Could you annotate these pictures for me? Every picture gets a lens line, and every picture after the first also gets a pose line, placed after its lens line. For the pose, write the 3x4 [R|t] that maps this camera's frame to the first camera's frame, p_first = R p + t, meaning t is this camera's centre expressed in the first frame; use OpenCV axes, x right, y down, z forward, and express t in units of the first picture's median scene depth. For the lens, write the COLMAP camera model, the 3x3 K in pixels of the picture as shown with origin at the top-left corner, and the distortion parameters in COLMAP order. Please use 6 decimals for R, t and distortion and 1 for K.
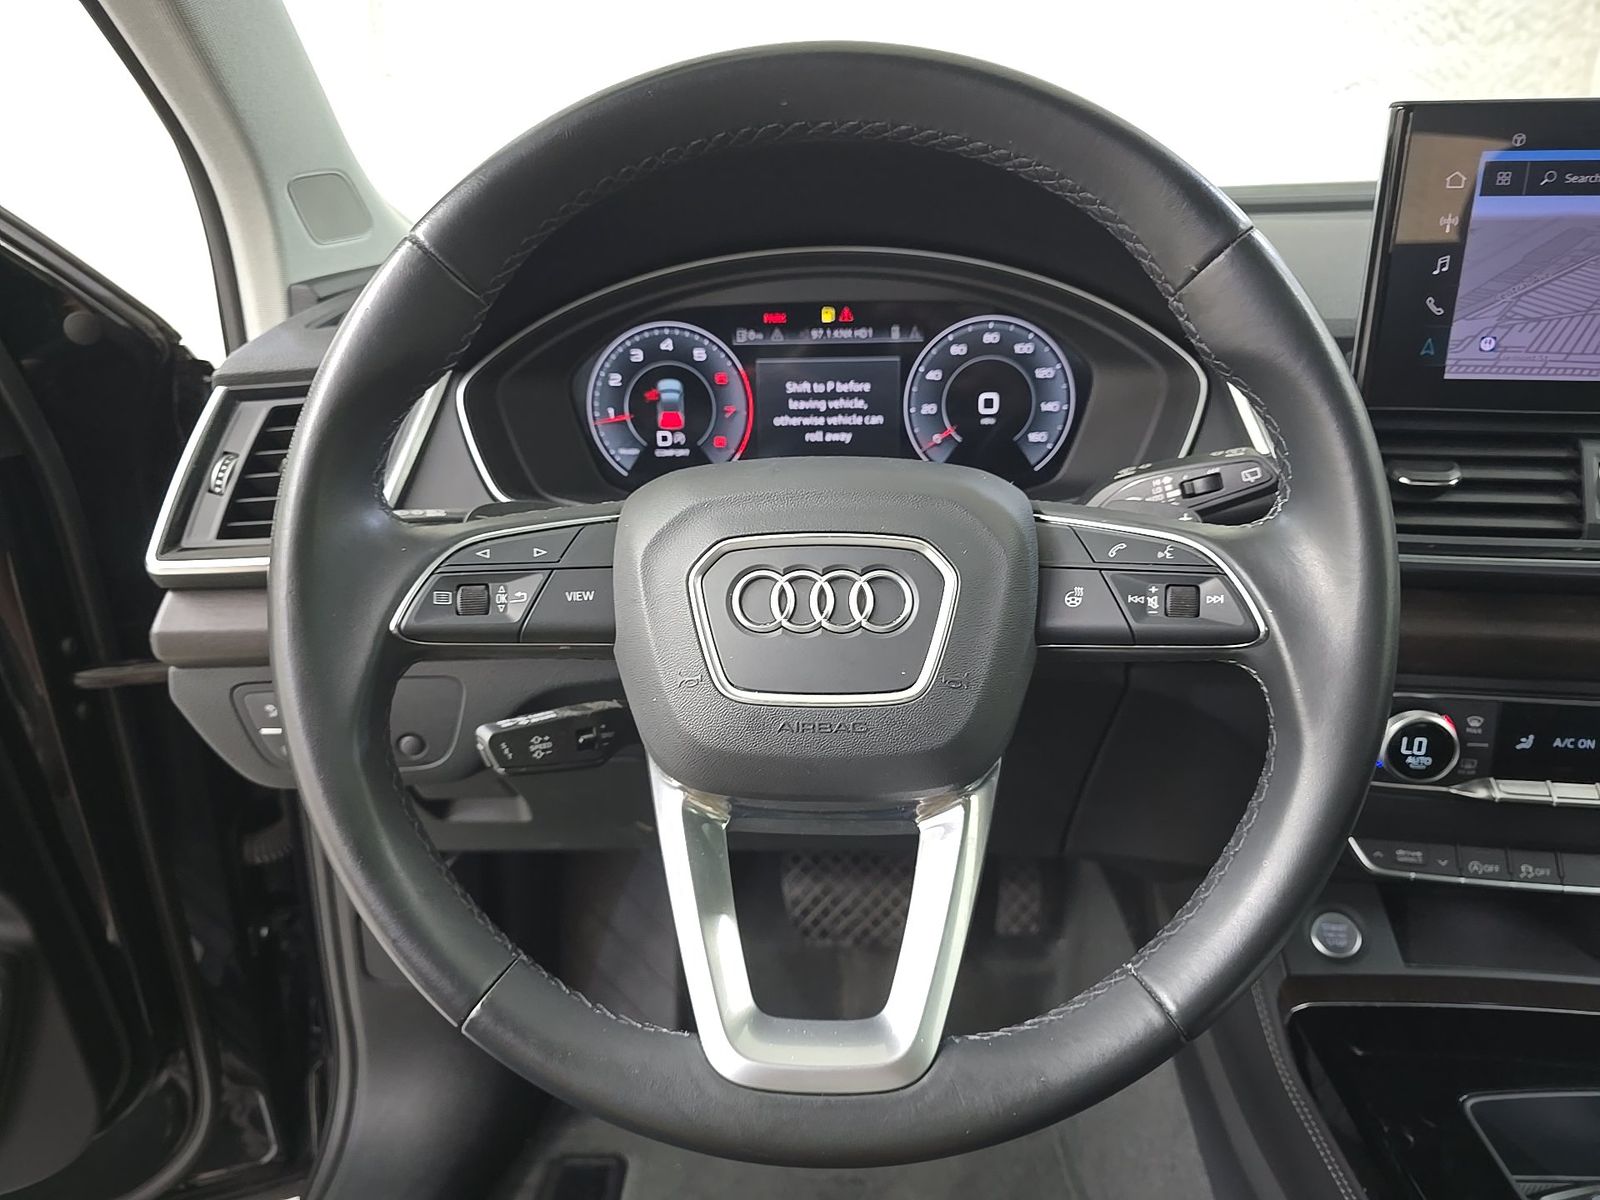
lens RADIAL K [[967.9, 0, 800.9], [0, 967.9, 638.4], [0, 0, 1]] dist [0.018009, -0.023009]
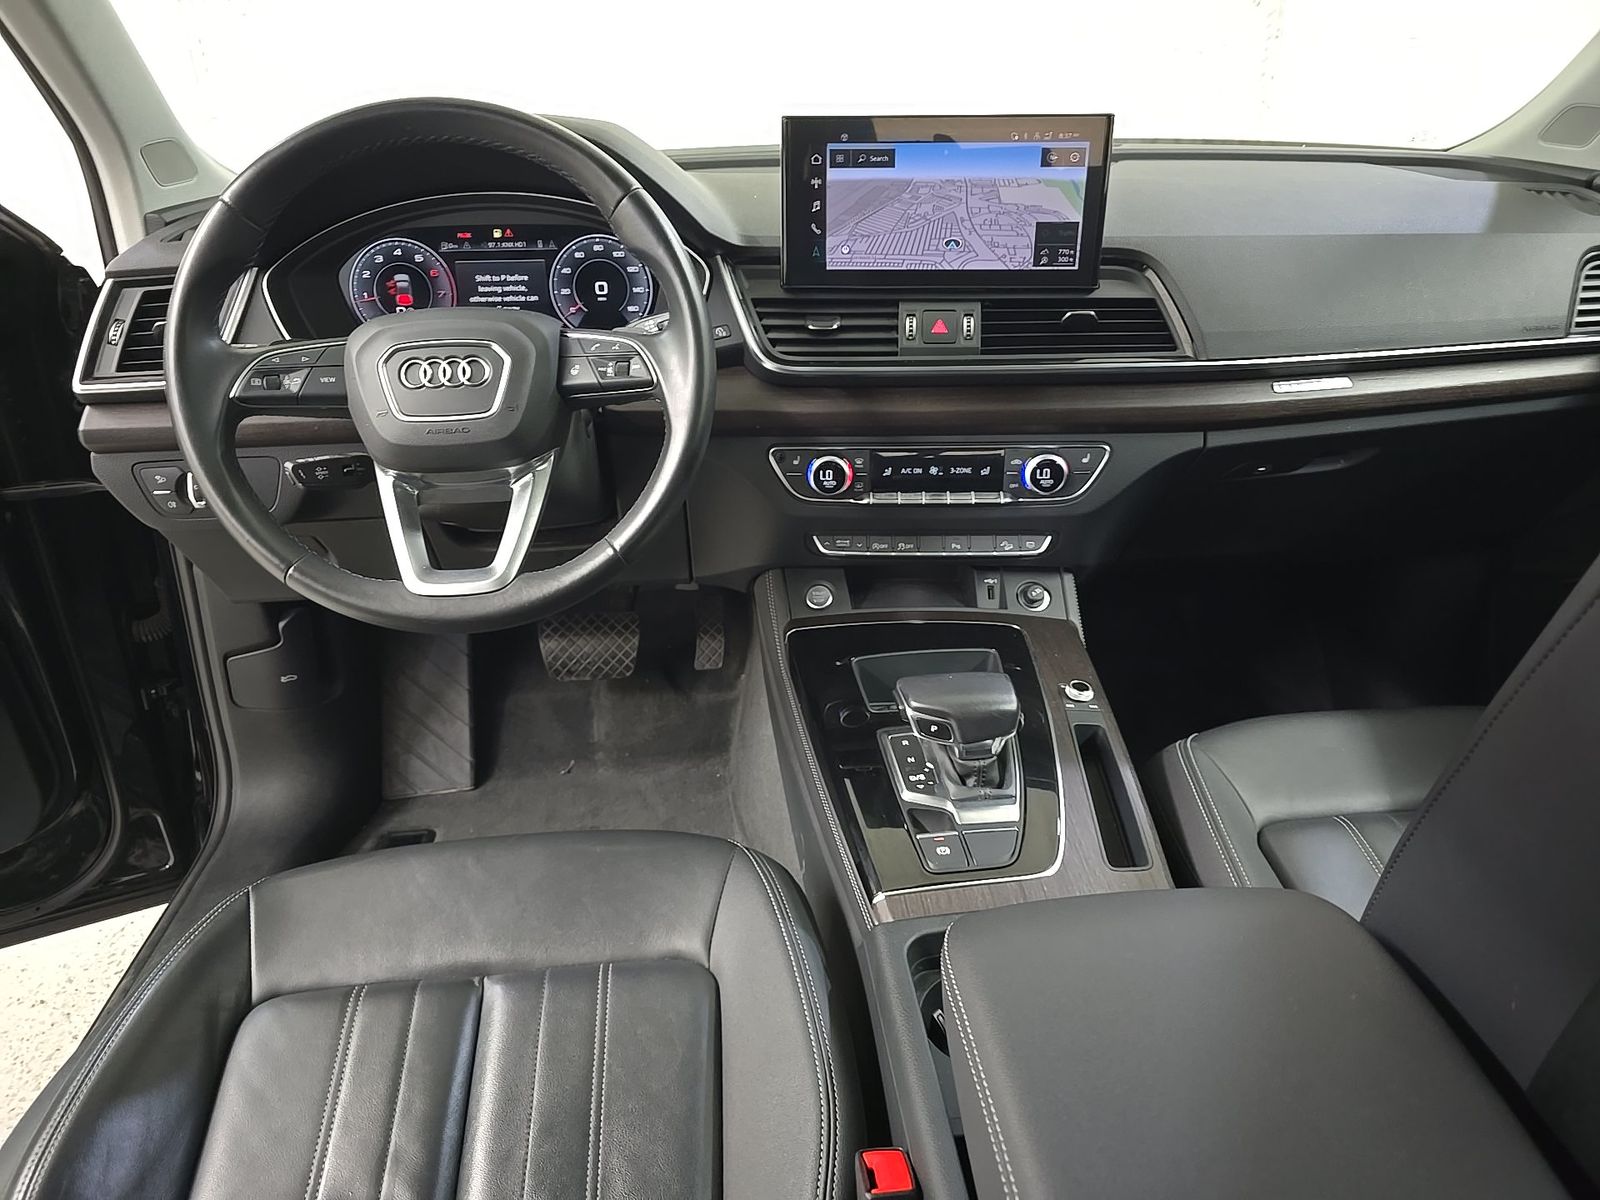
lens RADIAL K [[967.9, 0, 800.9], [0, 967.9, 638.4], [0, 0, 1]] dist [0.018009, -0.023009]
pose [[0.991916, -0.048167, 0.117398, 0.333857], [0.039468, 0.996378, 0.075325, 0.265751], [-0.120601, -0.070082, 0.990224, -0.795514]]
